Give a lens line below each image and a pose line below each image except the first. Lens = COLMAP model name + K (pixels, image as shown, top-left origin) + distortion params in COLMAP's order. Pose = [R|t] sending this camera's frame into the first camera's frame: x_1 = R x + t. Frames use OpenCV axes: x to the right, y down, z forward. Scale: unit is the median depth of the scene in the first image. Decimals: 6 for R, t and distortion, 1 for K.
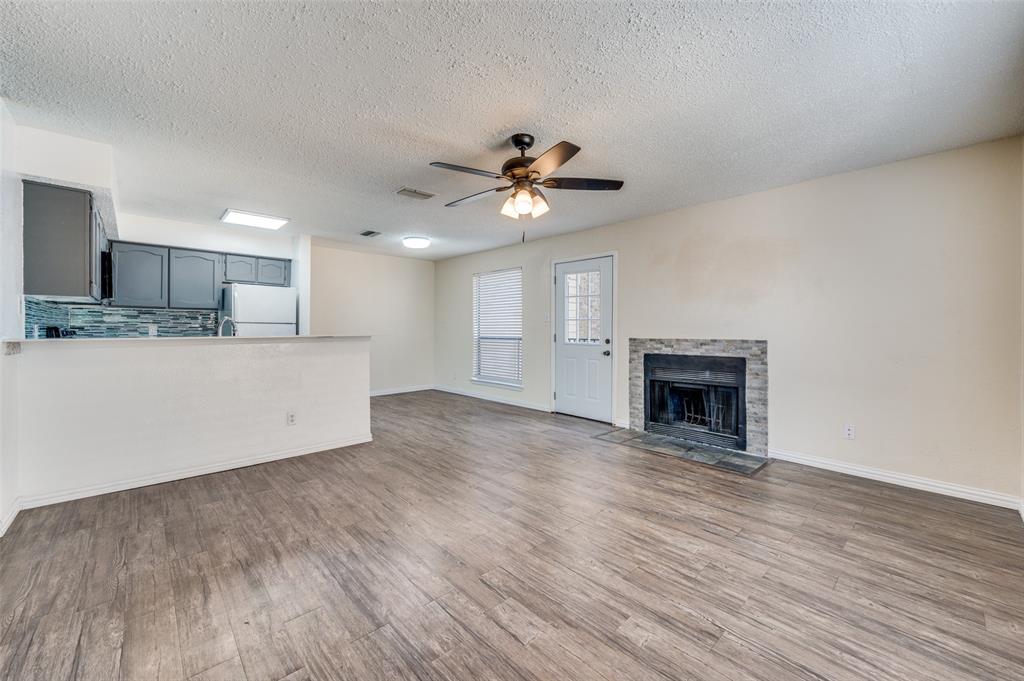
lens RADIAL K [[409.4, 0, 496.7], [0, 409.4, 325.4], [0, 0, 1]] dist [-0.000755, 0.000017]
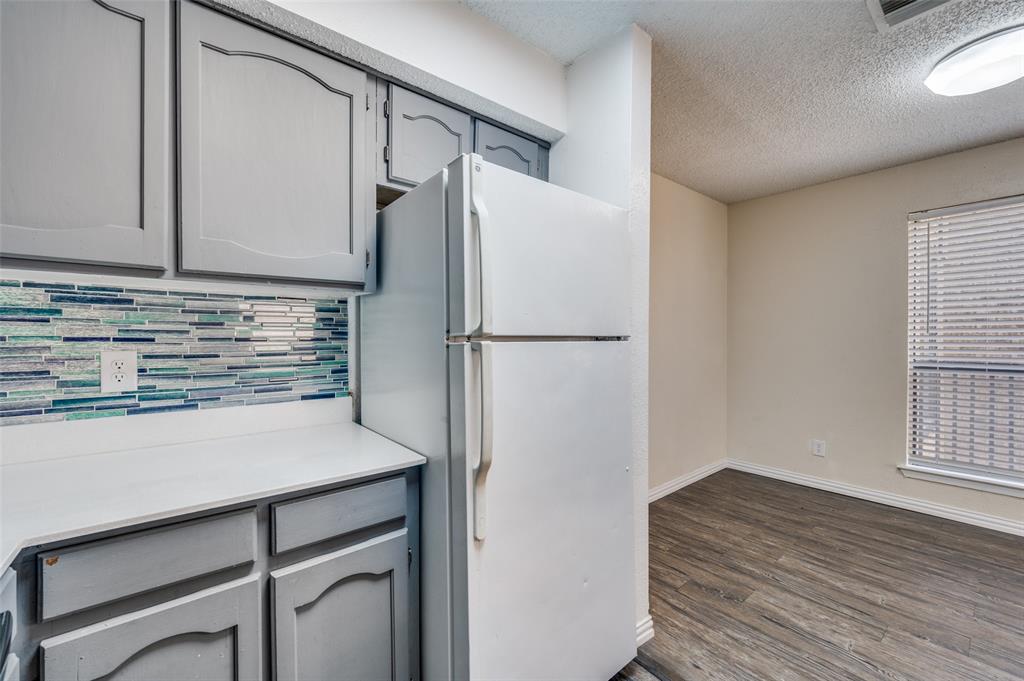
lens RADIAL K [[406.3, 0, 512.0], [0, 406.3, 340.5], [0, 0, 1]] dist [-0.002649, 0.000054]
pose [[0.999446, -0.005648, -0.032813, -0.597273], [0.006067, 0.999901, 0.012665, -0.007570], [0.032738, -0.012858, 0.999381, 0.765193]]
